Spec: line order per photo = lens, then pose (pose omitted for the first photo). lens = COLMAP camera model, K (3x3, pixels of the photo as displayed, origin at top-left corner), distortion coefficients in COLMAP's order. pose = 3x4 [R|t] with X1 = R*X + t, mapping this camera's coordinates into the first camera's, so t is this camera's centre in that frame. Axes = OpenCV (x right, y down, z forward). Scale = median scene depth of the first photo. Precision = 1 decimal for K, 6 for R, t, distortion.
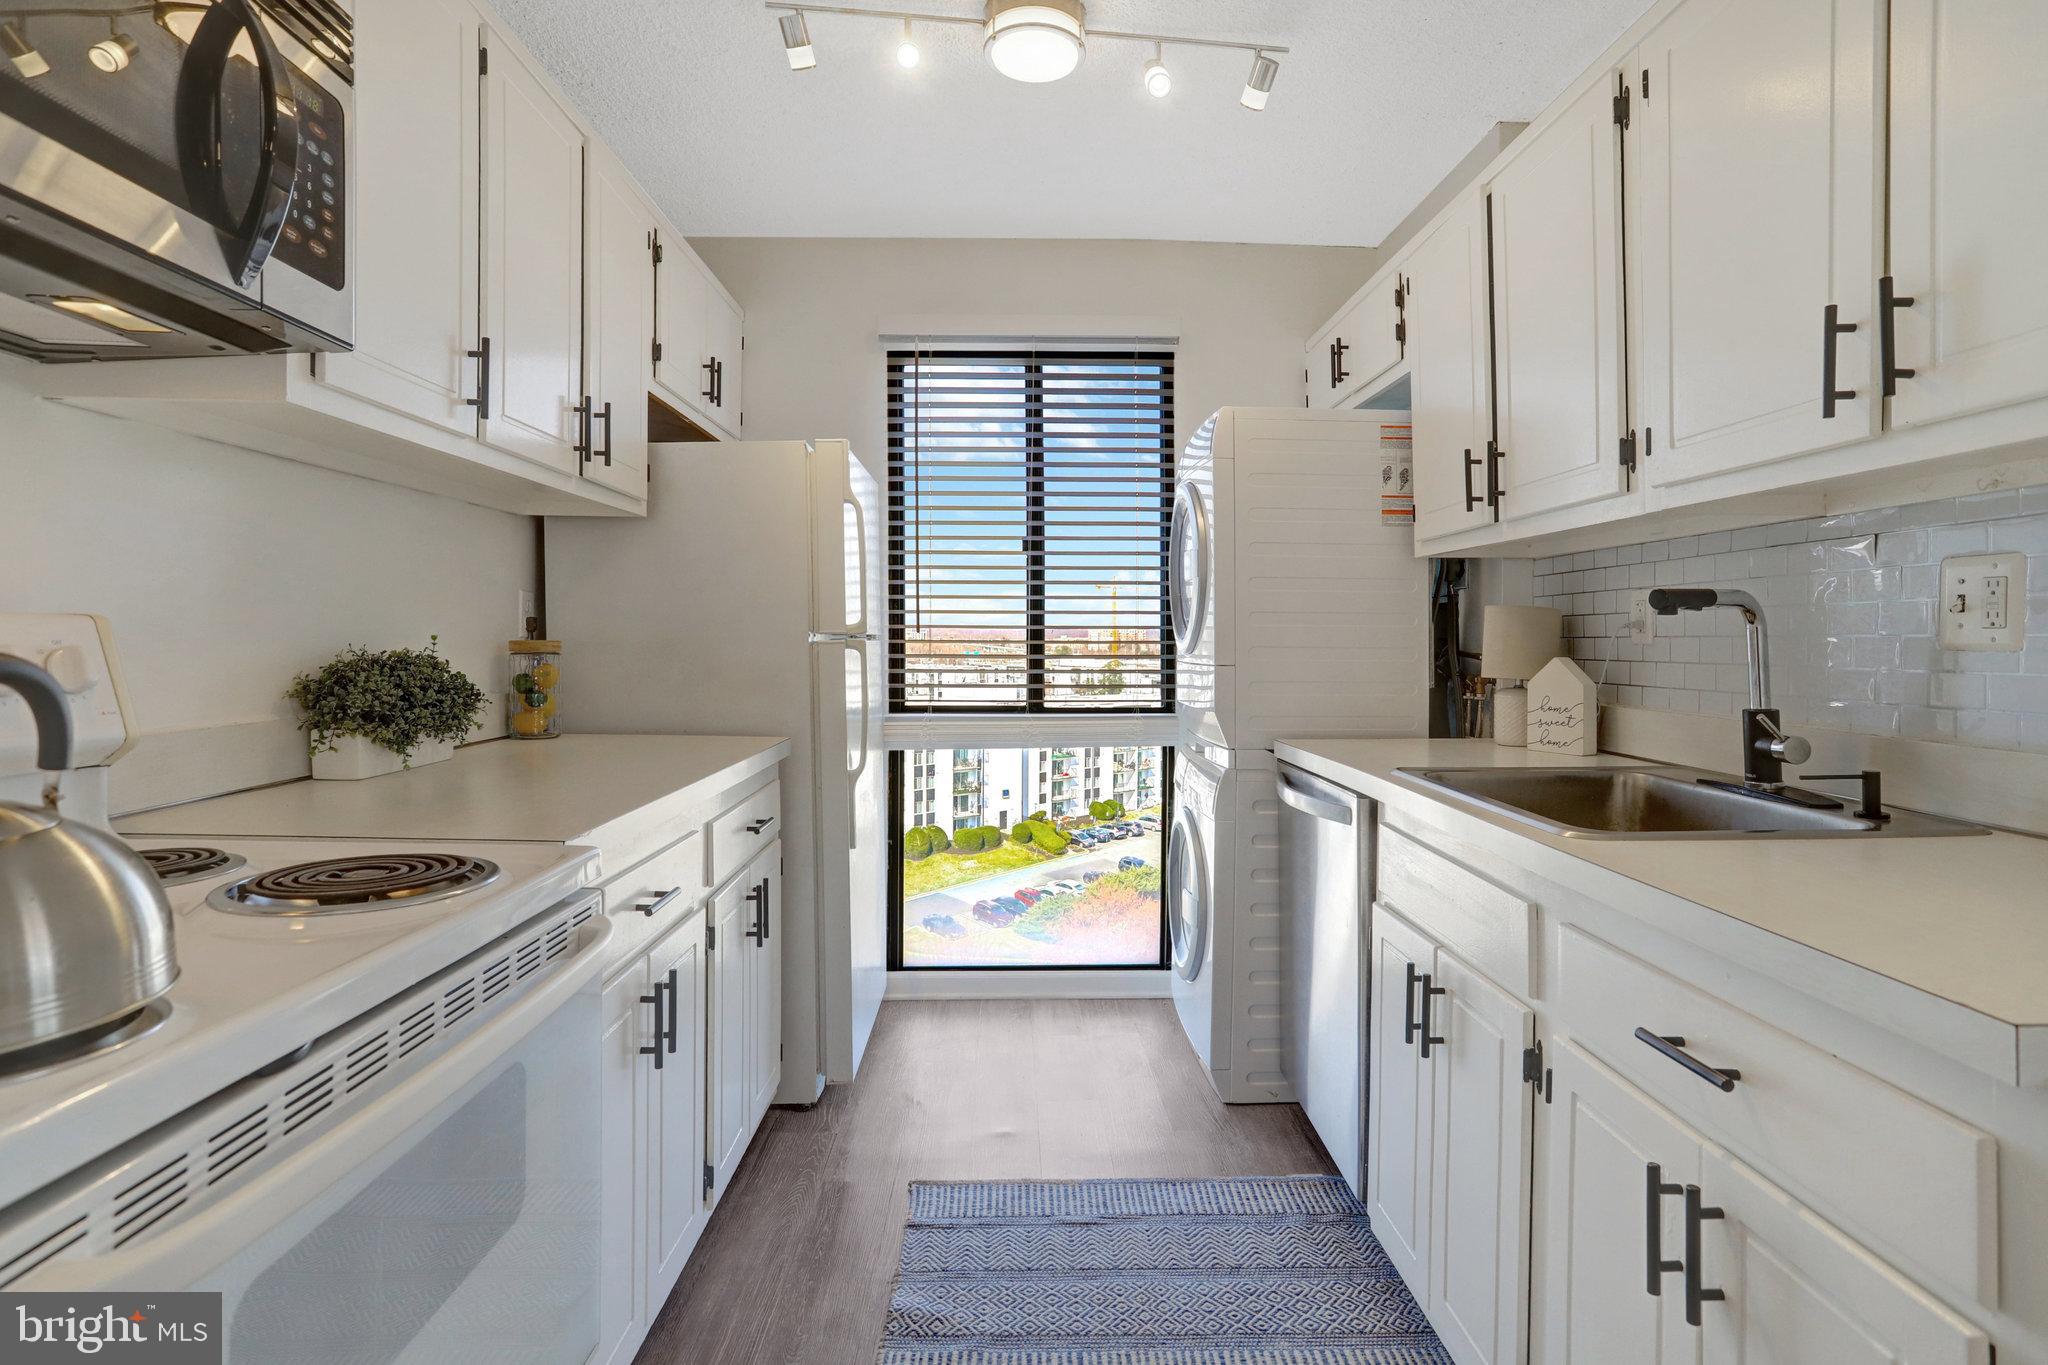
lens RADIAL K [[1033.9, 0, 1018.0], [0, 1033.9, 626.8], [0, 0, 1]] dist [-0.049871, 0.034855]
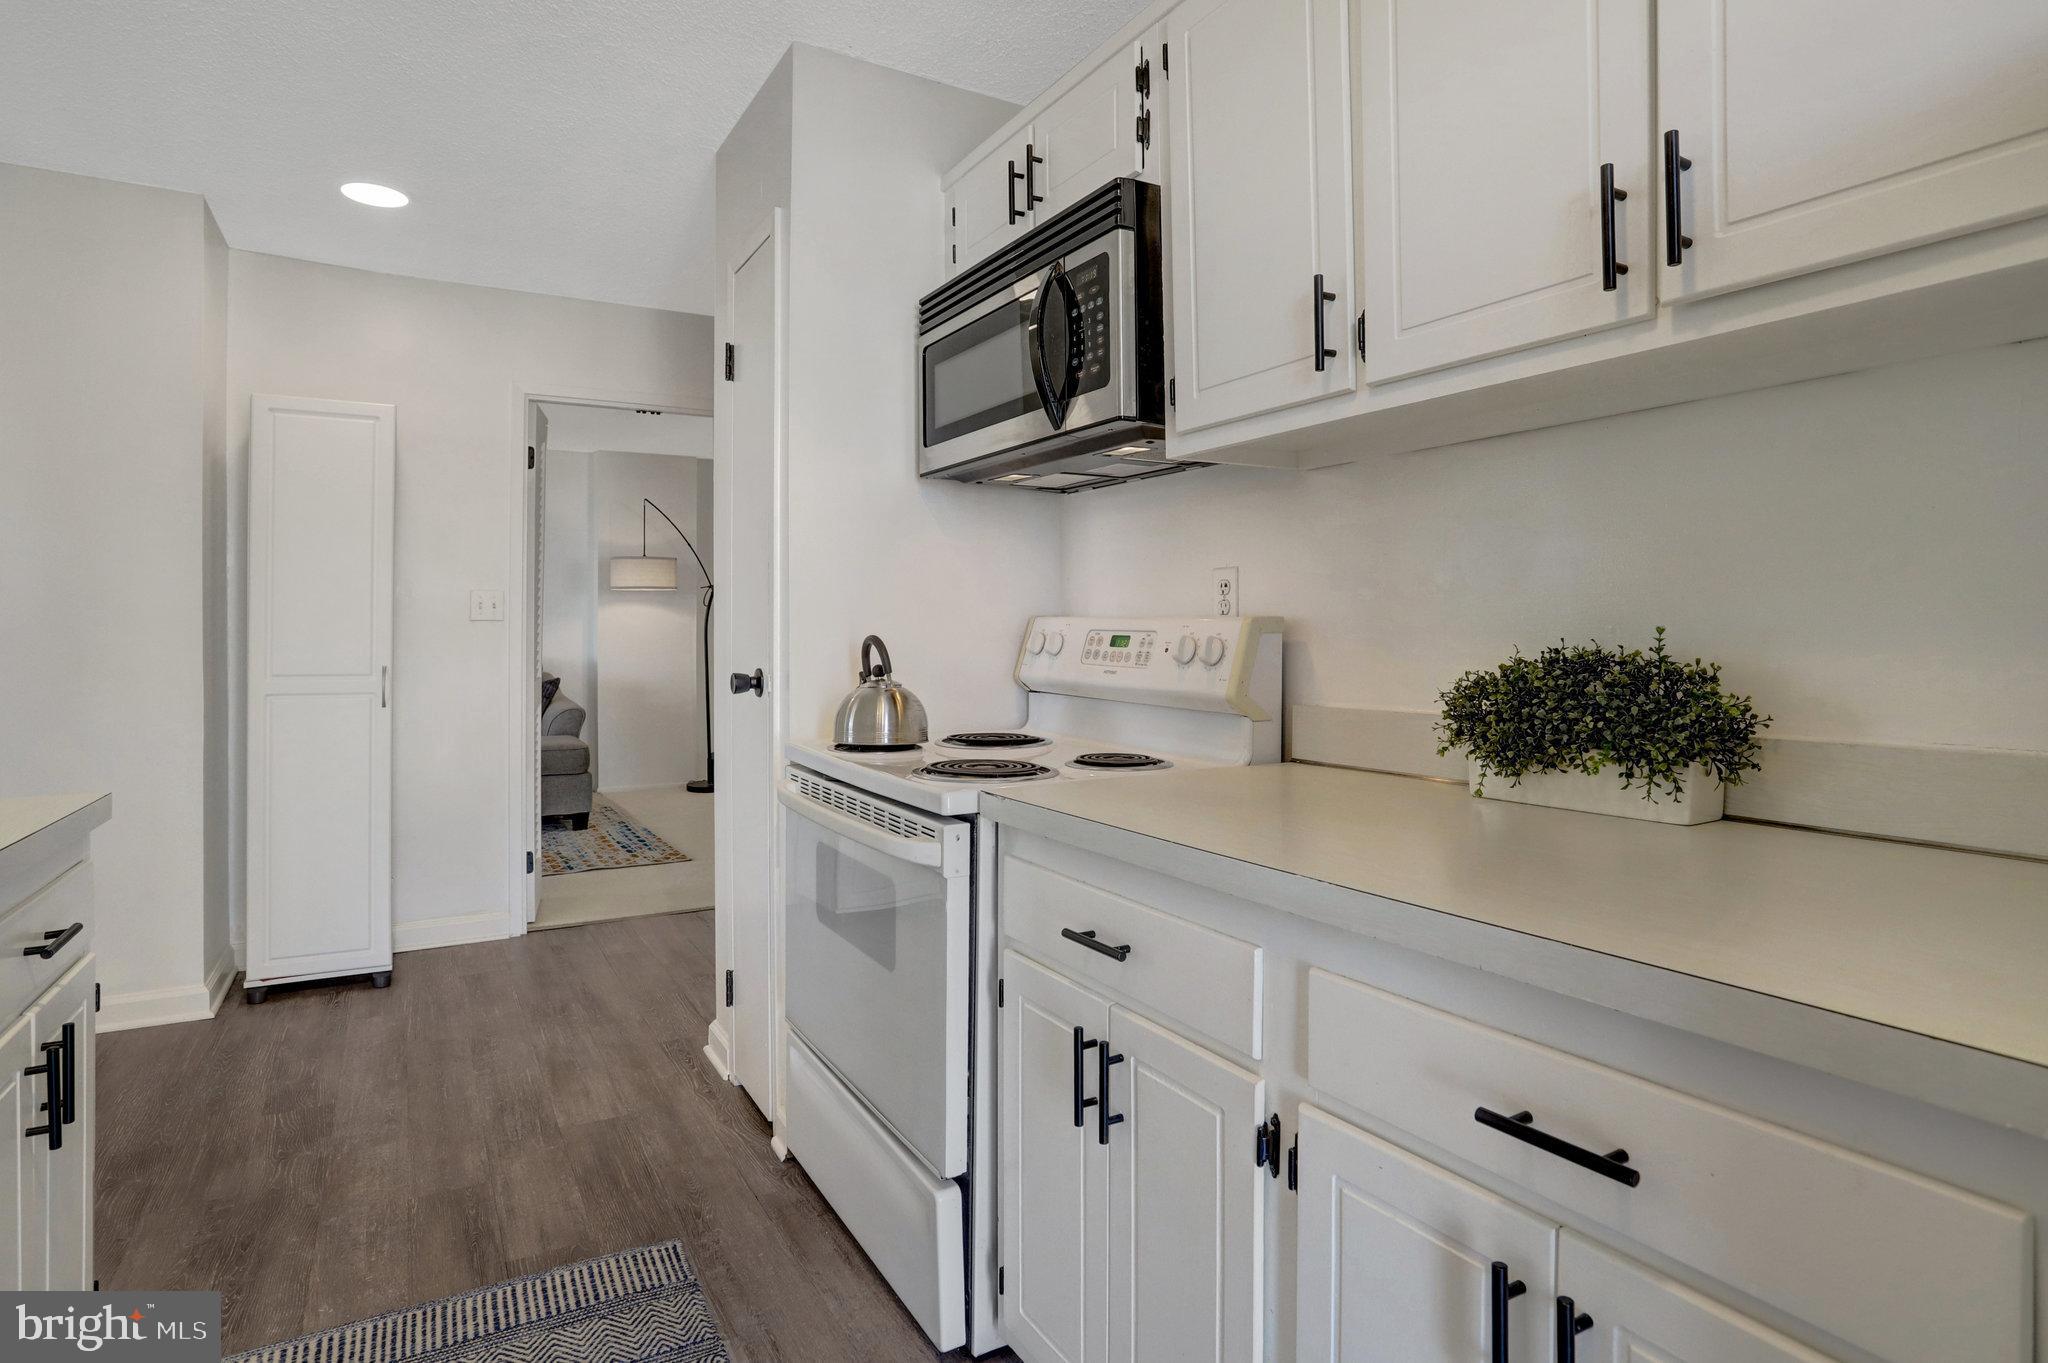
lens RADIAL K [[1017.6, 0, 1030.1], [0, 1017.6, 631.9], [0, 0, 1]] dist [-0.065803, 0.031109]
pose [[-0.850152, -0.003060, -0.526529, 0.078164], [0.003605, 0.999926, -0.011631, 0.013558], [0.526526, -0.011787, -0.850077, 1.026447]]
